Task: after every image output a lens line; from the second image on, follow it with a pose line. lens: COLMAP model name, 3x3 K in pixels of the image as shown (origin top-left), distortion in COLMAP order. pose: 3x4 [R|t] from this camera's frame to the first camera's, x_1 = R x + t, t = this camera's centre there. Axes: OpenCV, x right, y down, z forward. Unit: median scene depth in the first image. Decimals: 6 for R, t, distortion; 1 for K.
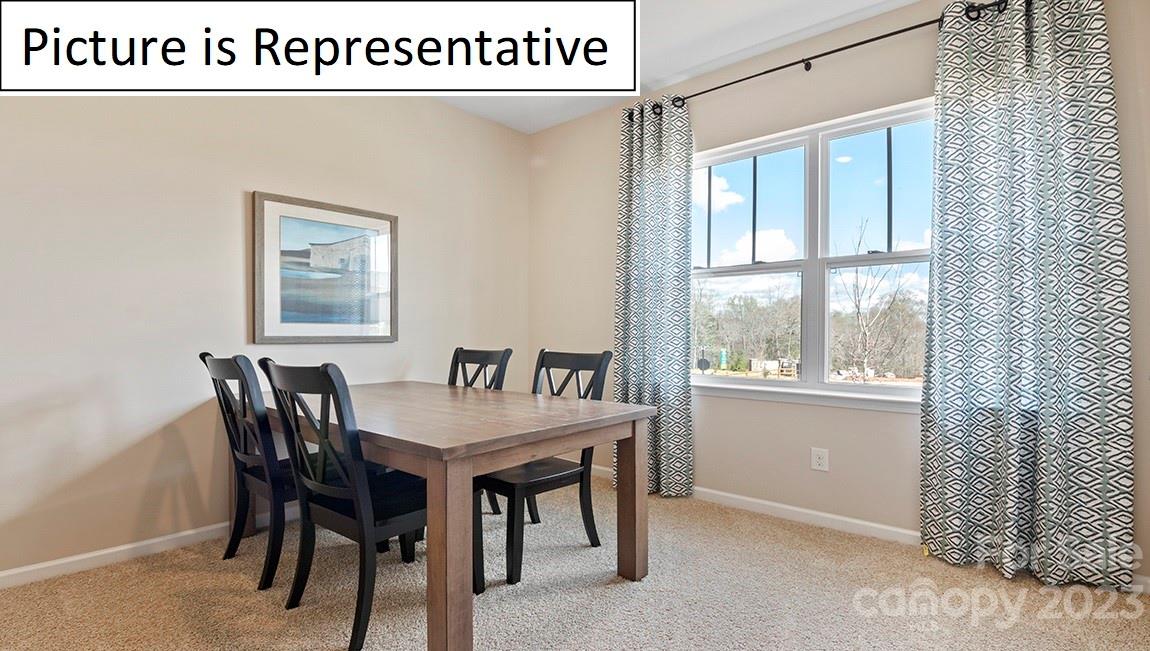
lens RADIAL K [[537.3, 0, 569.8], [0, 537.3, 330.4], [0, 0, 1]] dist [0.001164, 0.000002]
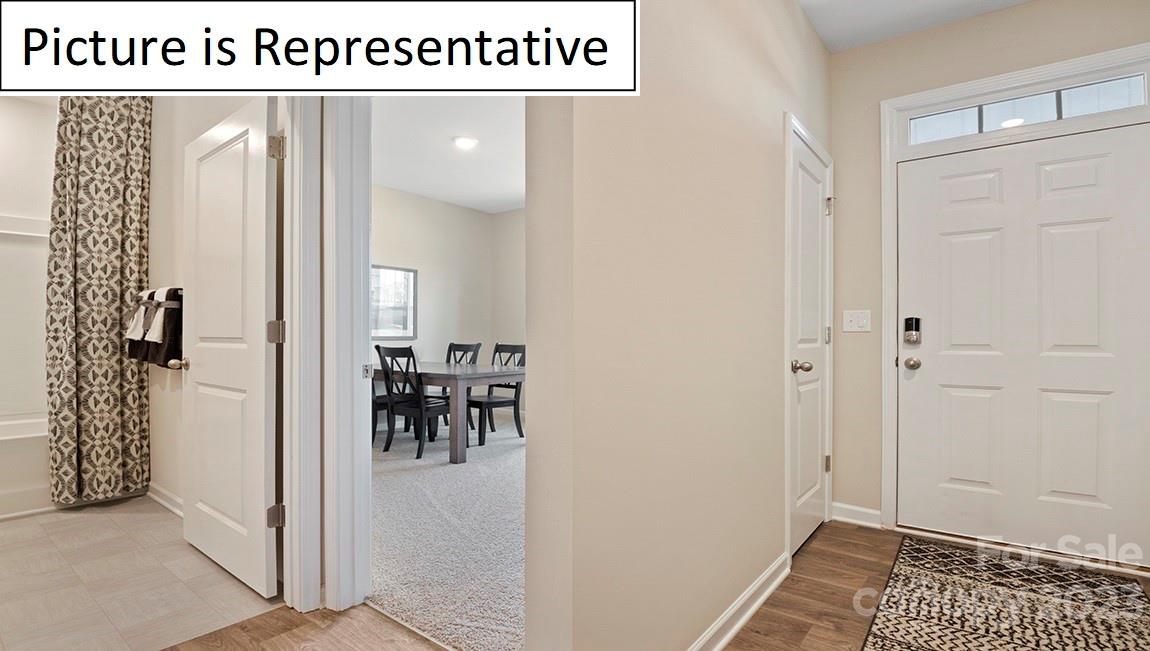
lens RADIAL K [[537.3, 0, 569.8], [0, 537.3, 330.4], [0, 0, 1]] dist [0.001164, 0.000002]
pose [[0.997902, 0.007667, 0.064293, 0.087938], [-0.007179, 0.999944, -0.007826, 0.002256], [-0.064350, 0.007348, 0.997900, -0.984037]]
